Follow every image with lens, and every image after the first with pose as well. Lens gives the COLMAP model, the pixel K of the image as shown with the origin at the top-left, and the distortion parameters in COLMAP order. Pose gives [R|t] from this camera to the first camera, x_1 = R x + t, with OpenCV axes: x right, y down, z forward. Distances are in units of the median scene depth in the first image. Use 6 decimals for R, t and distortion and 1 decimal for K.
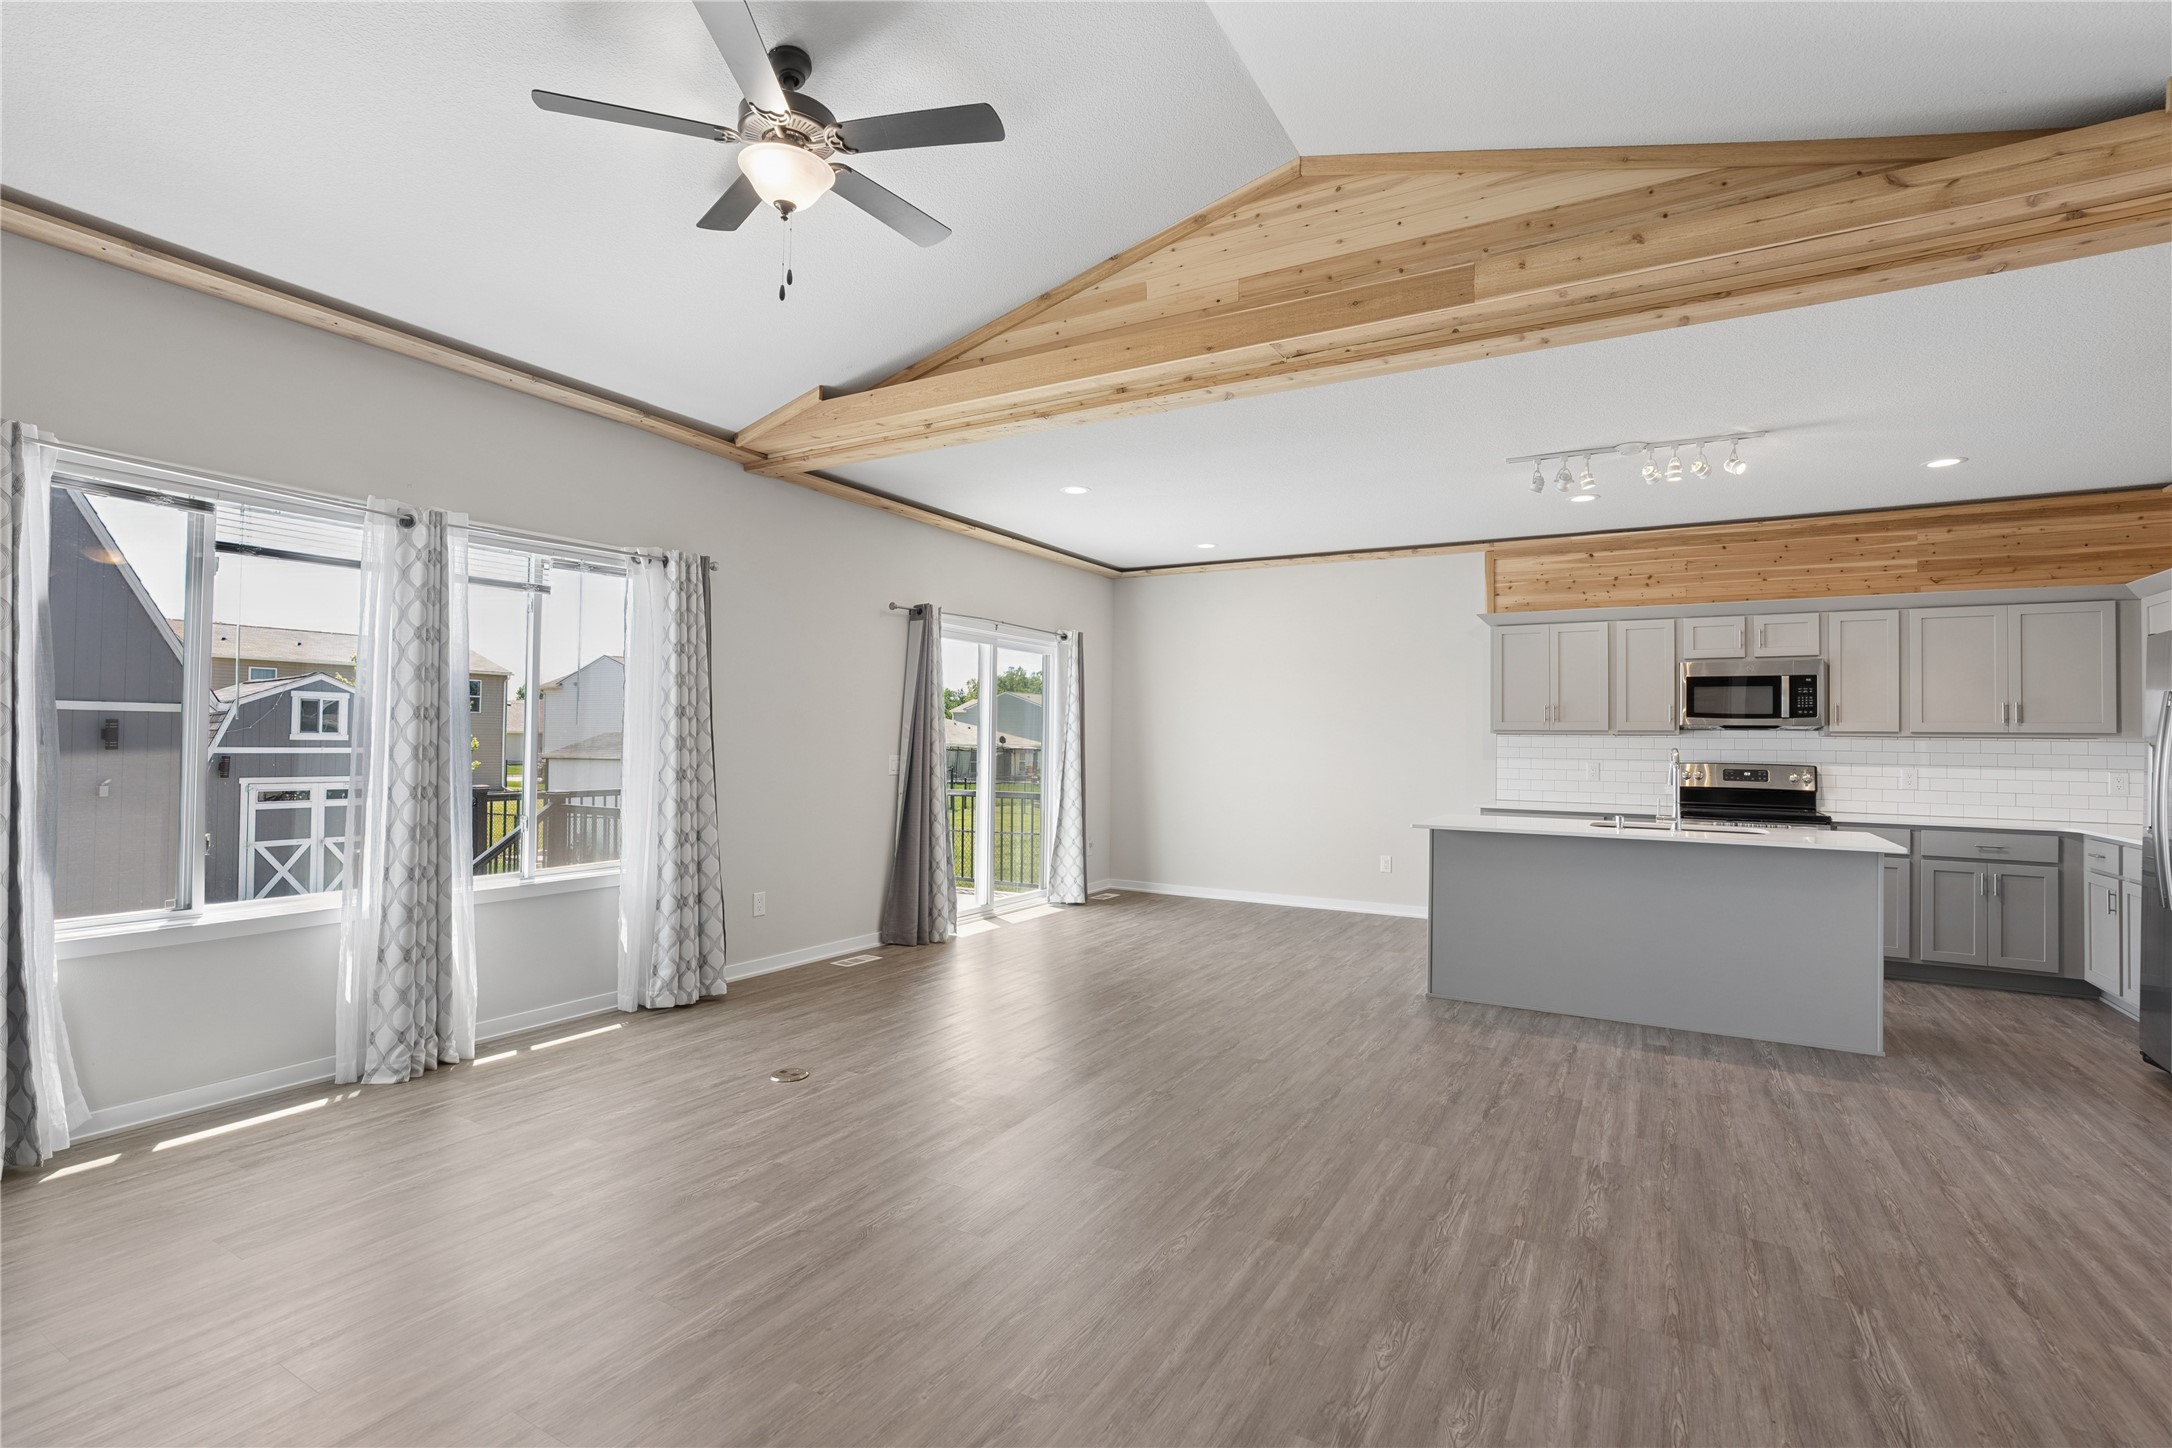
lens RADIAL K [[990.2, 0, 1084.8], [0, 990.2, 733.3], [0, 0, 1]] dist [-0.029675, 0.002304]
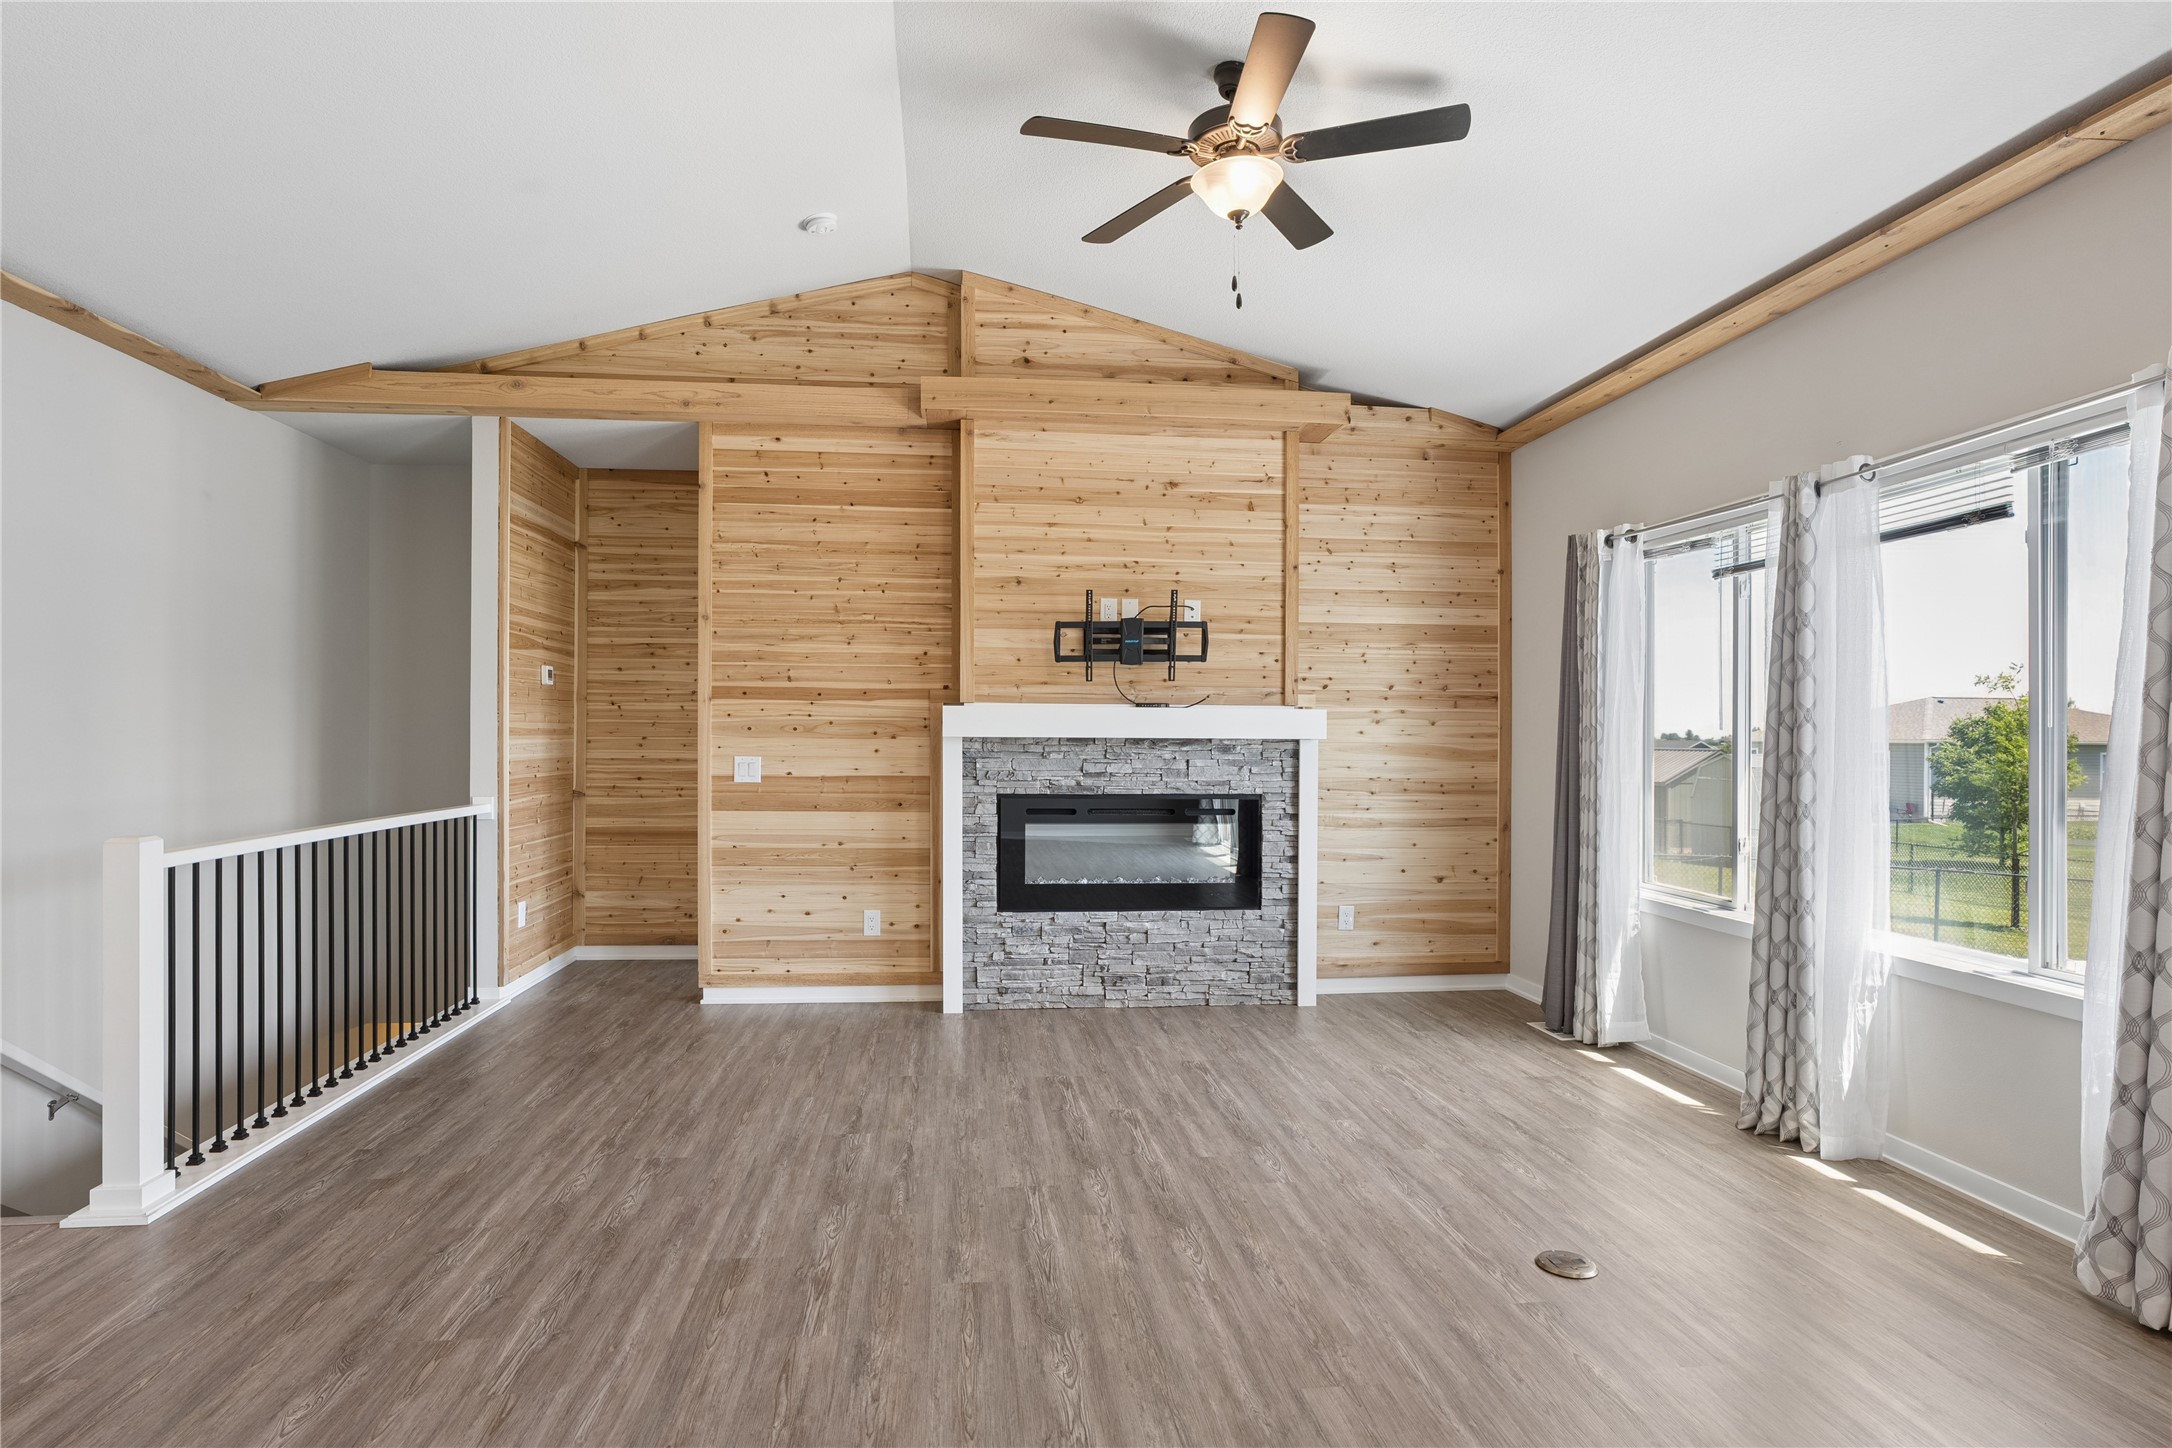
lens RADIAL K [[1131.9, 0, 1063.3], [0, 1131.9, 730.5], [0, 0, 1]] dist [-0.034280, 0.009996]
pose [[-0.809008, -0.021679, -0.587398, 0.576690], [-0.014132, 0.999748, -0.017434, 0.024987], [0.587628, -0.005803, -0.809110, 2.021774]]
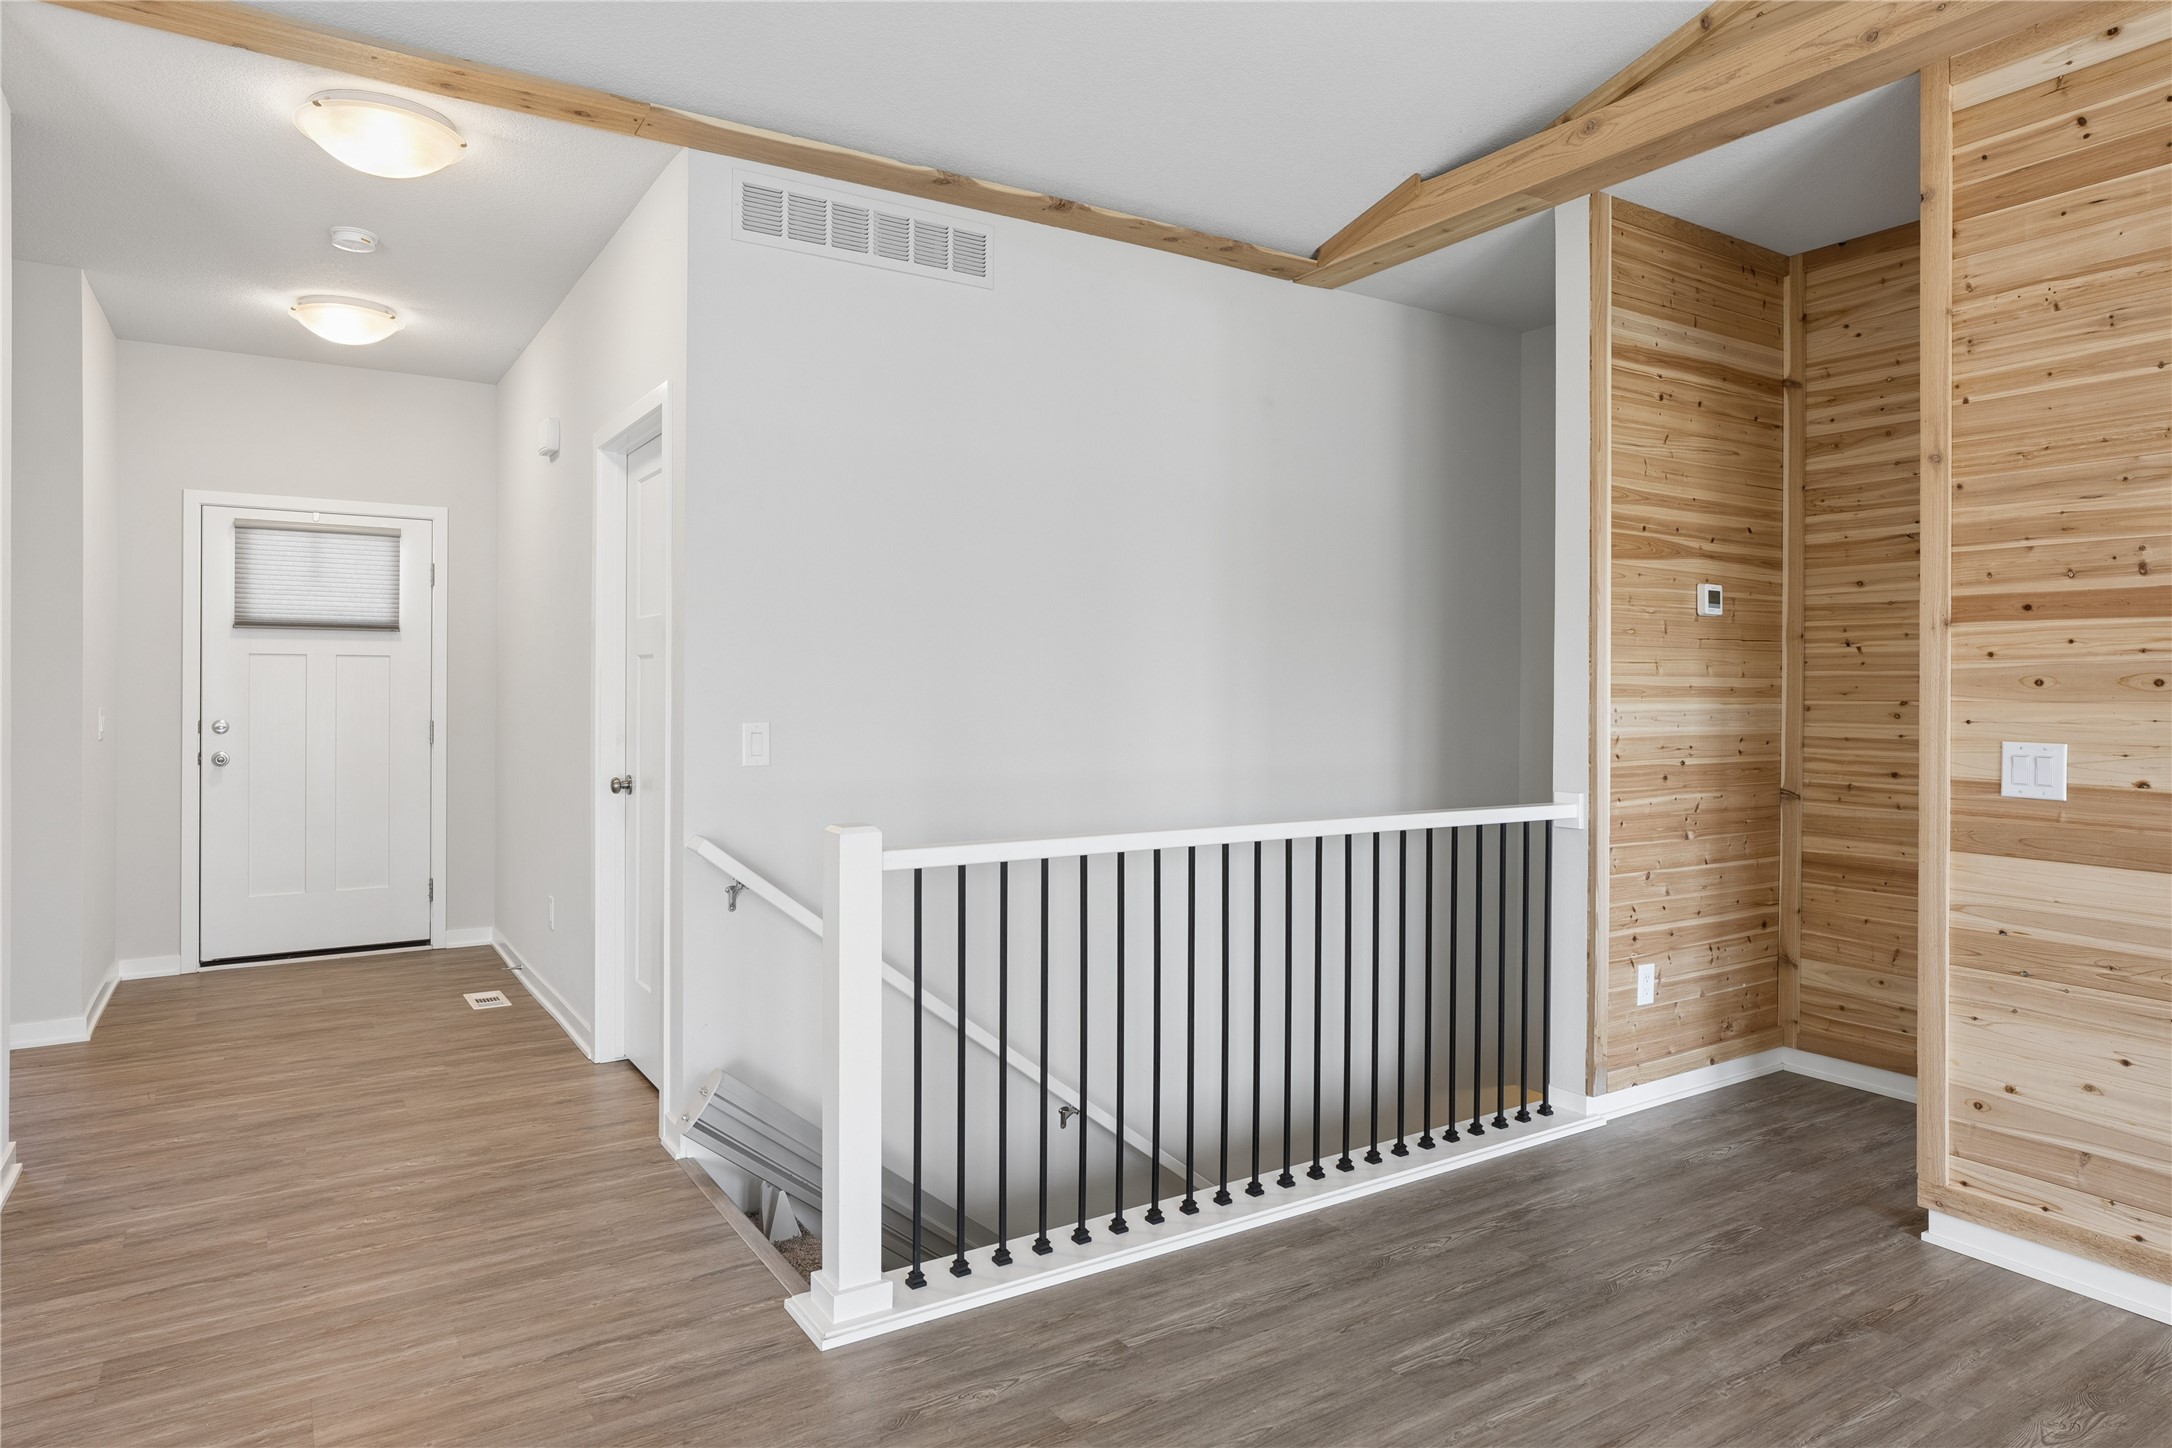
lens RADIAL K [[1291.4, 0, 1083.7], [0, 1291.4, 691.2], [0, 0, 1]] dist [-0.019088, 0.011570]
pose [[-0.893098, -0.021241, 0.449360, 0.058611], [-0.023039, 0.999733, 0.001466, 0.017527], [-0.449272, -0.009044, -0.893349, 1.344430]]
